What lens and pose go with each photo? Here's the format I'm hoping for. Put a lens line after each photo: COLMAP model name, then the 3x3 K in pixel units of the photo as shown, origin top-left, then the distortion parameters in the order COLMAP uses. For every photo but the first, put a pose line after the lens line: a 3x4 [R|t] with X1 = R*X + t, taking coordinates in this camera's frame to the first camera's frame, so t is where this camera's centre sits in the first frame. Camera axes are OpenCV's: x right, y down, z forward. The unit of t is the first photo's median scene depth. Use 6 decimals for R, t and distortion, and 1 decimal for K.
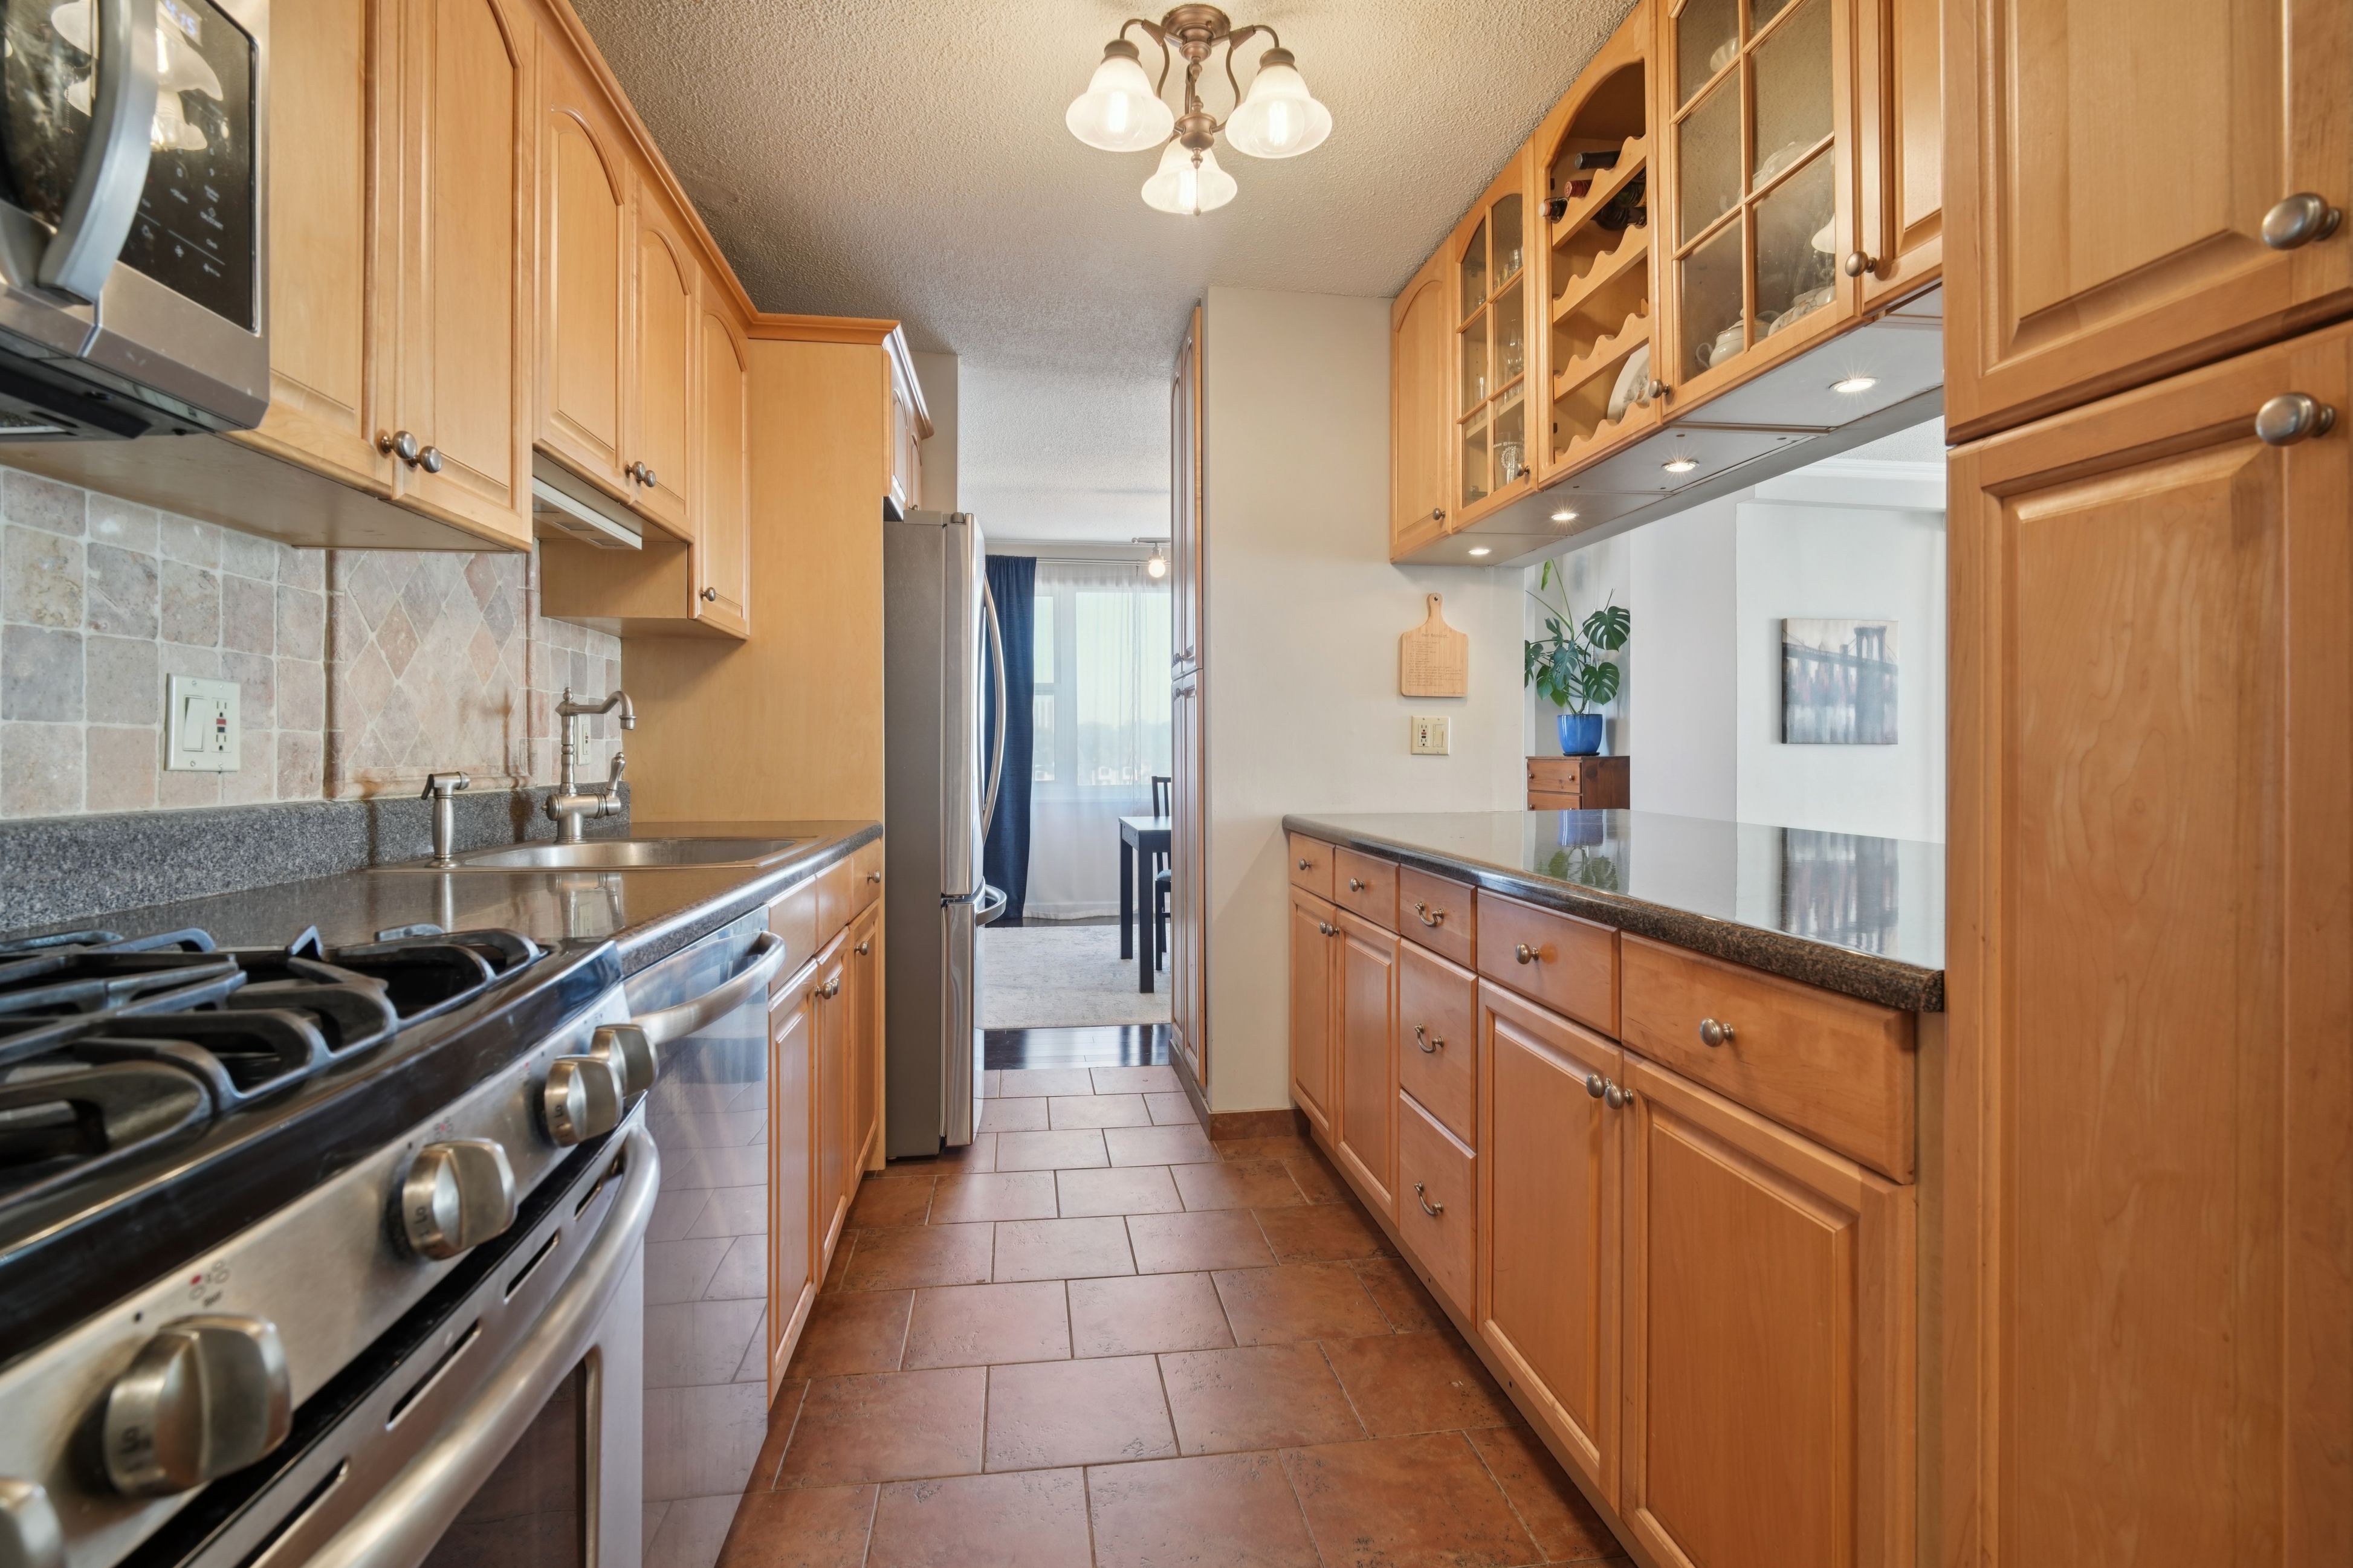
lens RADIAL K [[1101.8, 0, 1178.6], [0, 1101.8, 761.6], [0, 0, 1]] dist [-0.003181, -0.001184]
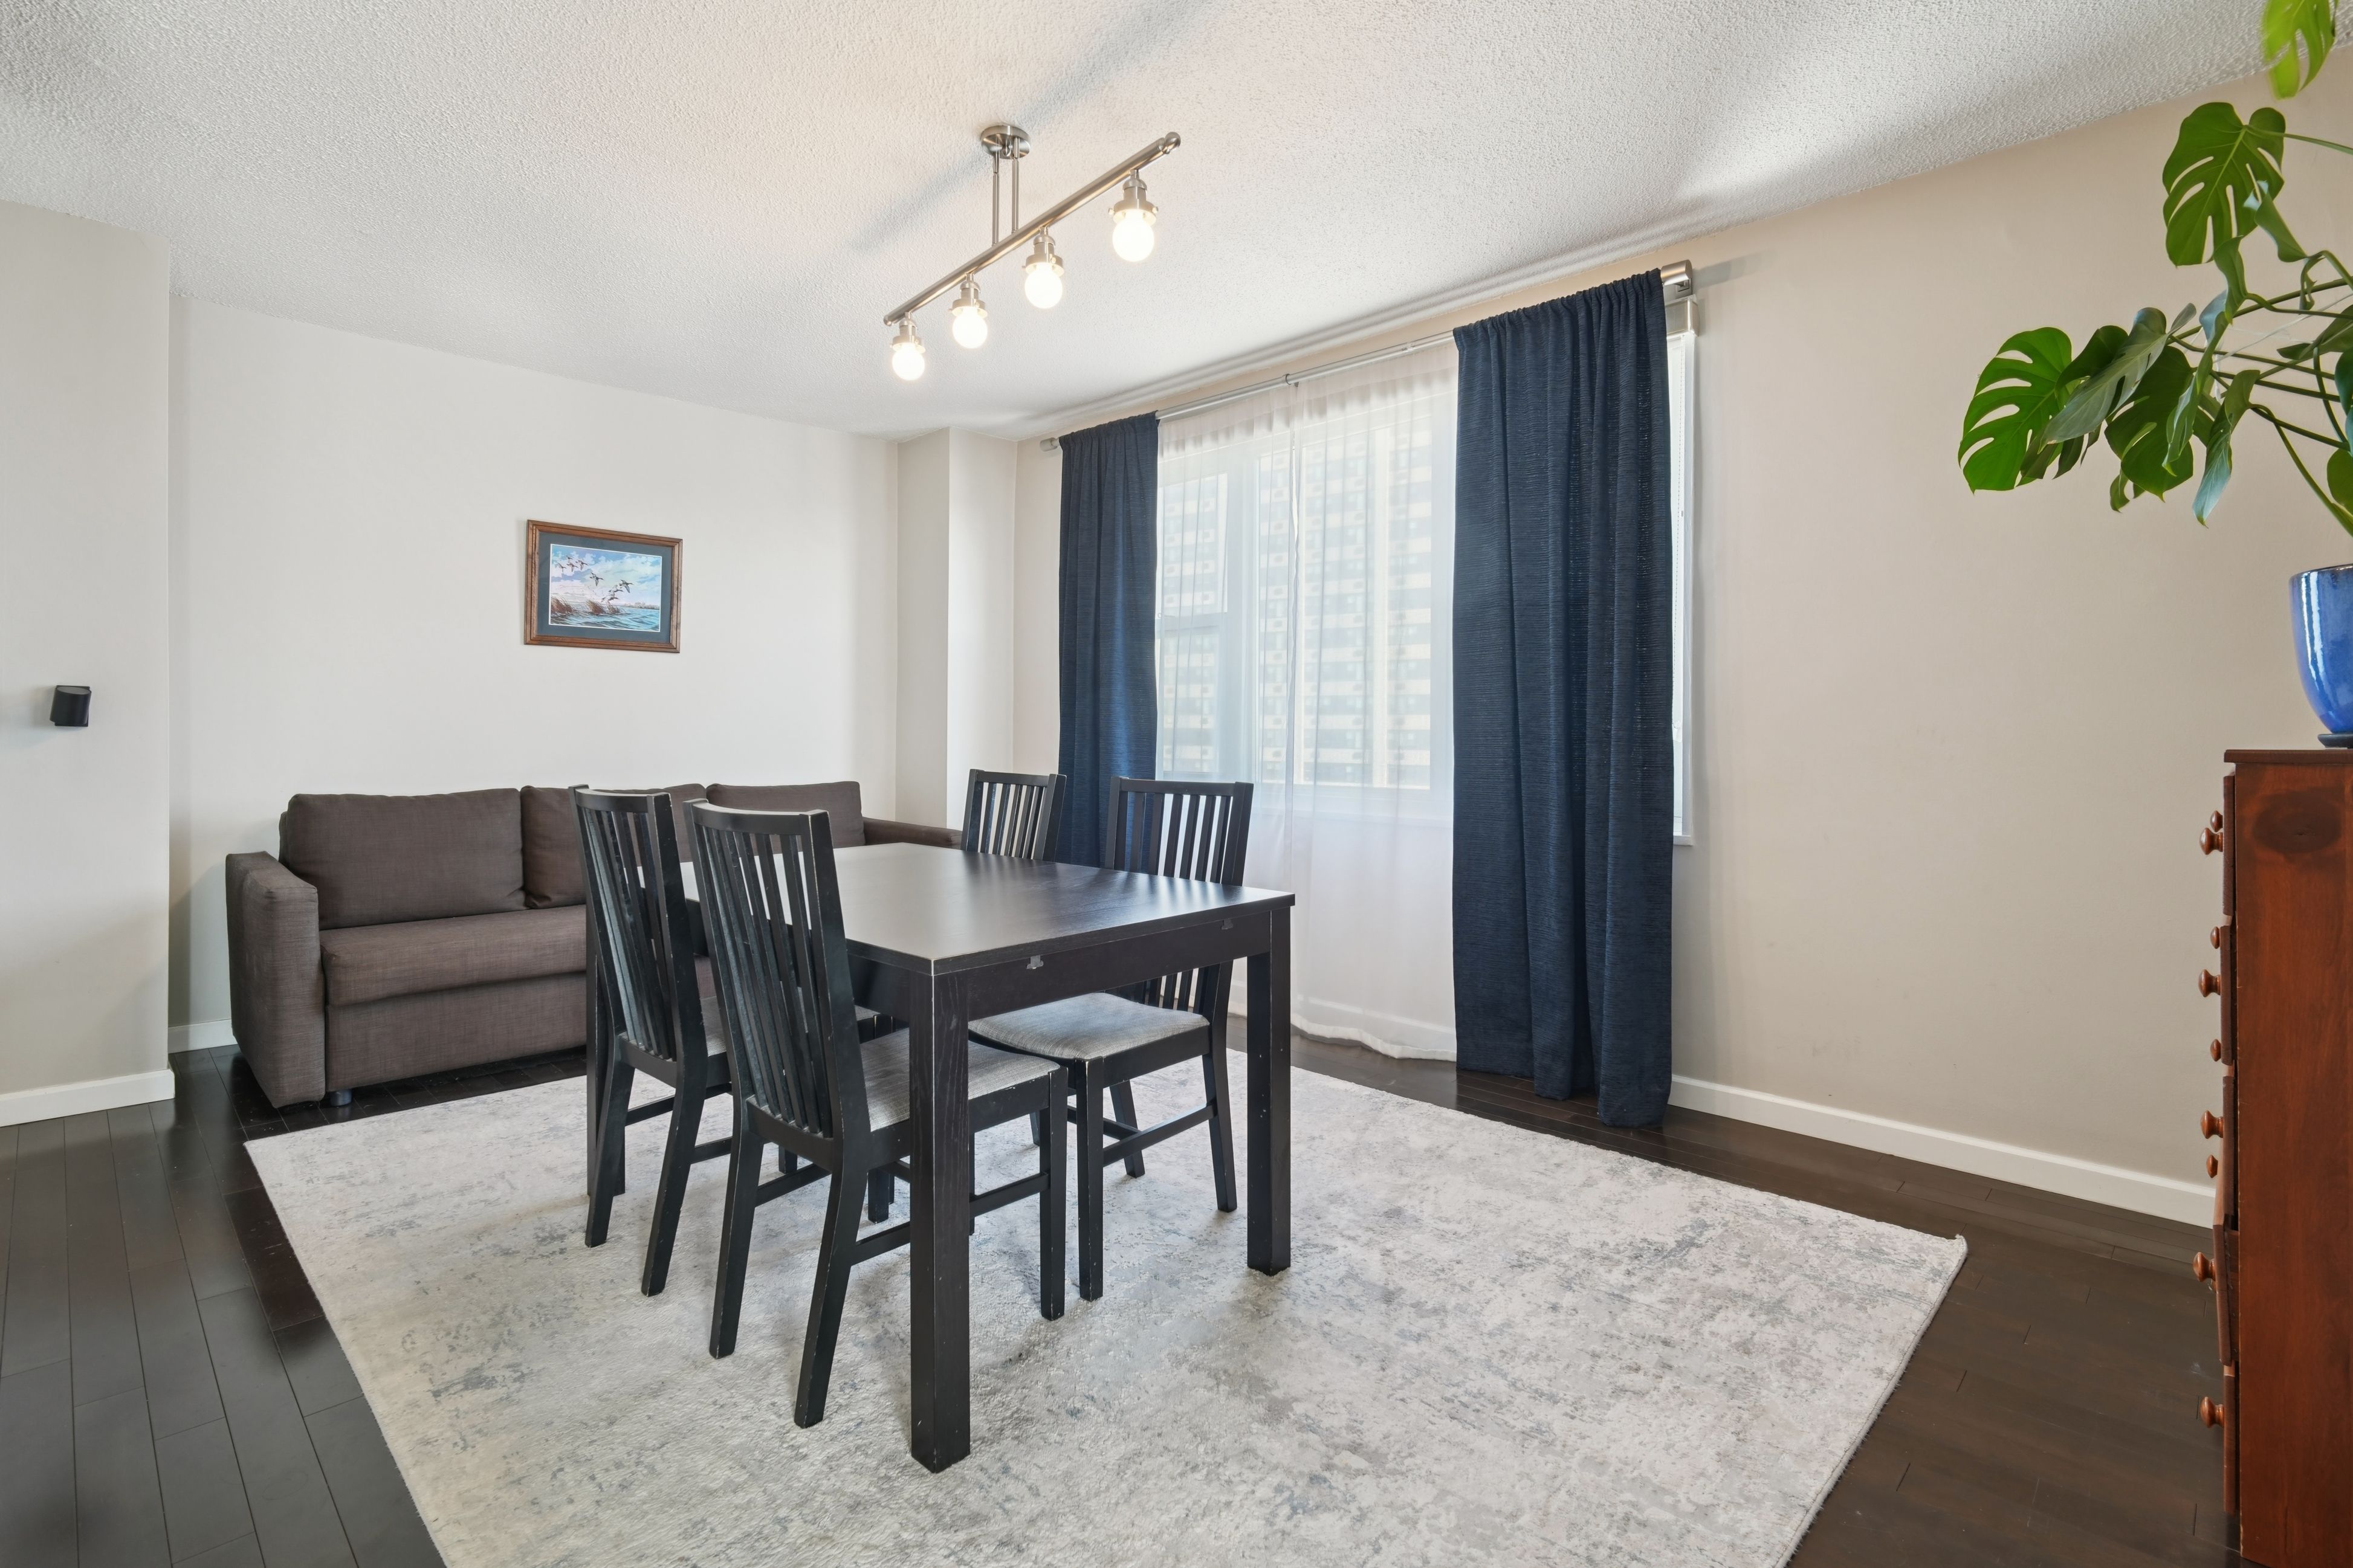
lens RADIAL K [[1101.8, 0, 1178.6], [0, 1101.8, 761.6], [0, 0, 1]] dist [-0.003181, -0.001184]
pose [[0.603249, 0.026406, -0.797116, 1.156898], [-0.016336, 0.999651, 0.020752, -0.007353], [0.797386, 0.000503, 0.603470, 1.982603]]
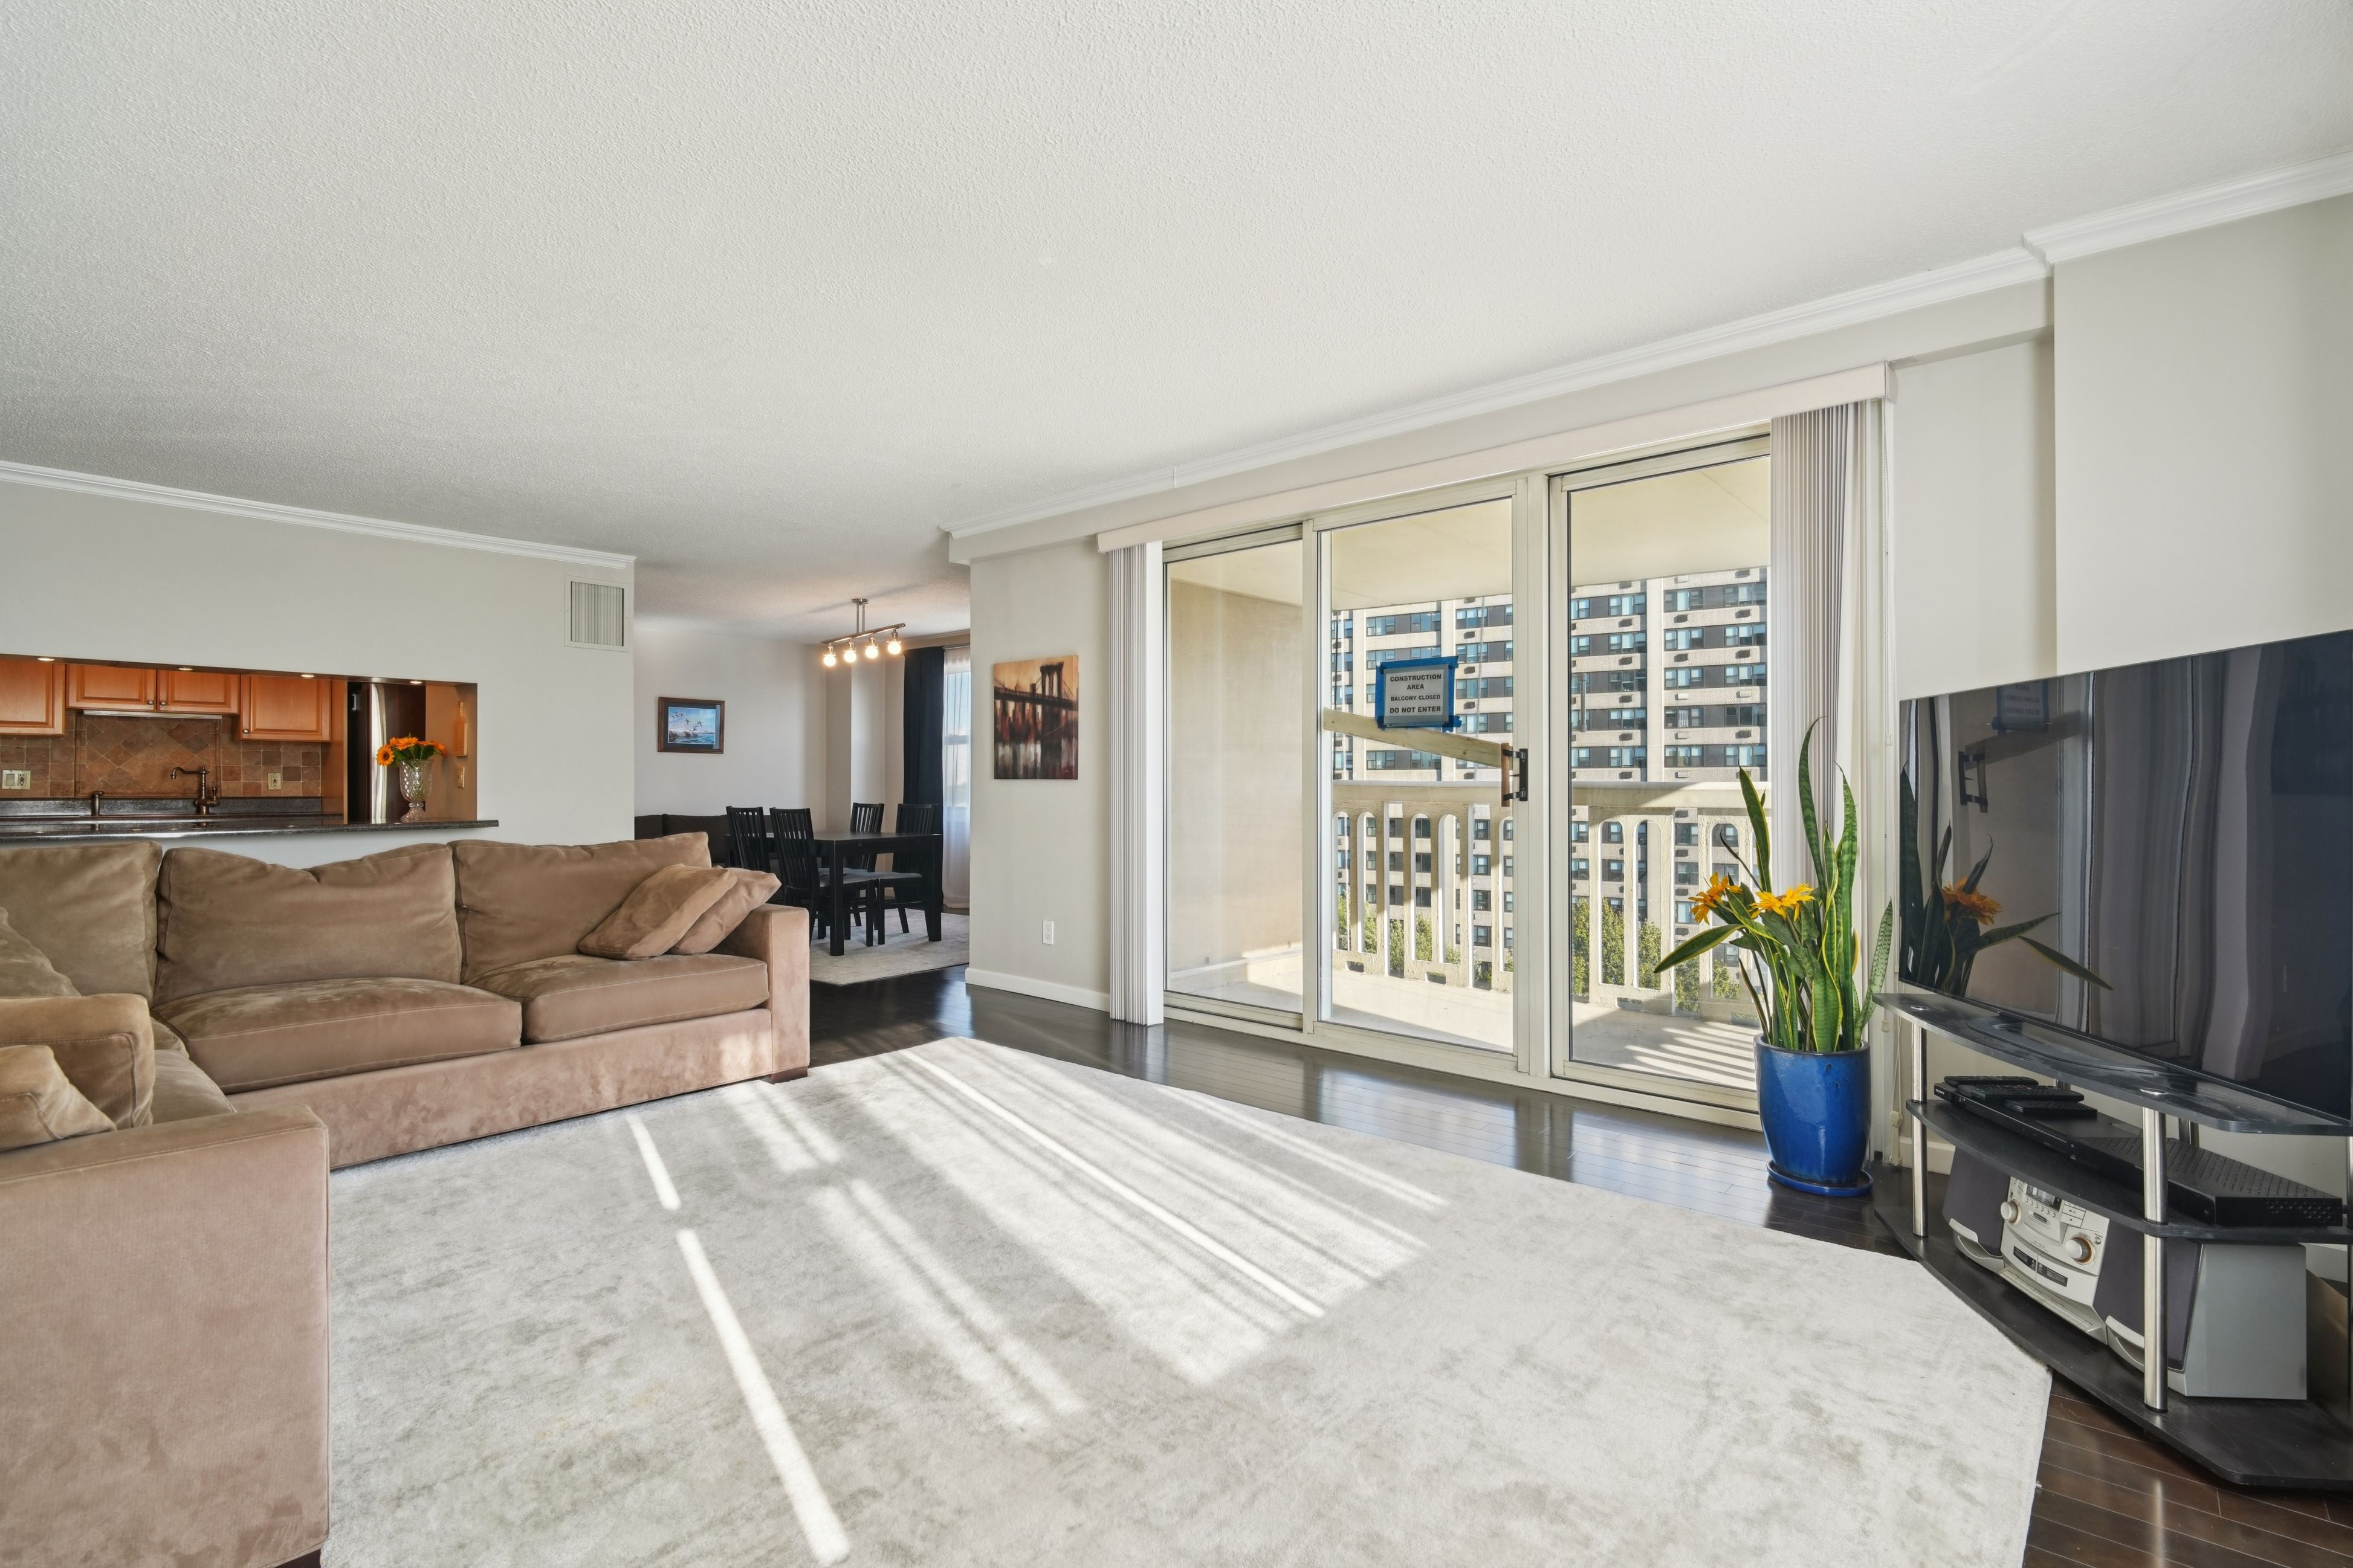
lens RADIAL K [[1093.8, 0, 1176.5], [0, 1093.8, 784.0], [0, 0, 1]] dist [-0.002713, -0.001164]
pose [[0.652732, 0.000431, -0.757589, 3.449237], [-0.008243, 0.999945, -0.006534, -0.014706], [0.757544, 0.010509, 0.652699, 1.007528]]
